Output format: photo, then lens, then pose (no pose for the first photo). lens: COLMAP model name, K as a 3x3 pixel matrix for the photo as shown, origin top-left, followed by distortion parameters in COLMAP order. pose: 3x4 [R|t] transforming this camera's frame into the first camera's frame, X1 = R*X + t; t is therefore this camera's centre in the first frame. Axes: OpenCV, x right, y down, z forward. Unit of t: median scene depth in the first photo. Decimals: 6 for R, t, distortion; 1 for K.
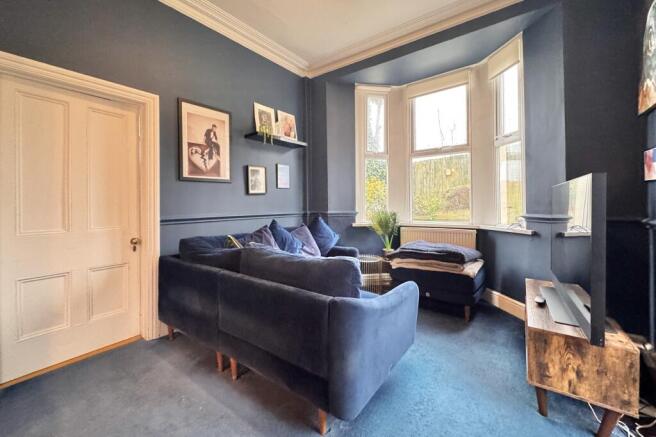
lens RADIAL K [[262.8, 0, 319.6], [0, 262.8, 202.3], [0, 0, 1]] dist [0.003212, 0.000261]
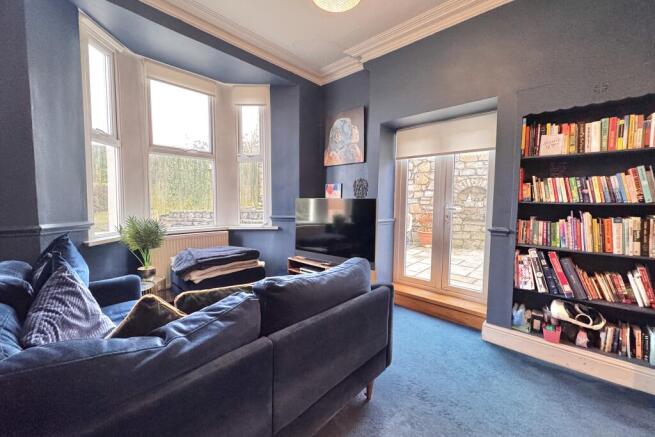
lens RADIAL K [[262.4, 0, 326.6], [0, 262.4, 217.9], [0, 0, 1]] dist [0.003212, 0.000261]
pose [[0.121369, -0.050405, 0.991327, -0.489995], [-0.013988, 0.998524, 0.052484, -0.019179], [-0.992509, -0.020237, 0.120484, 0.420863]]
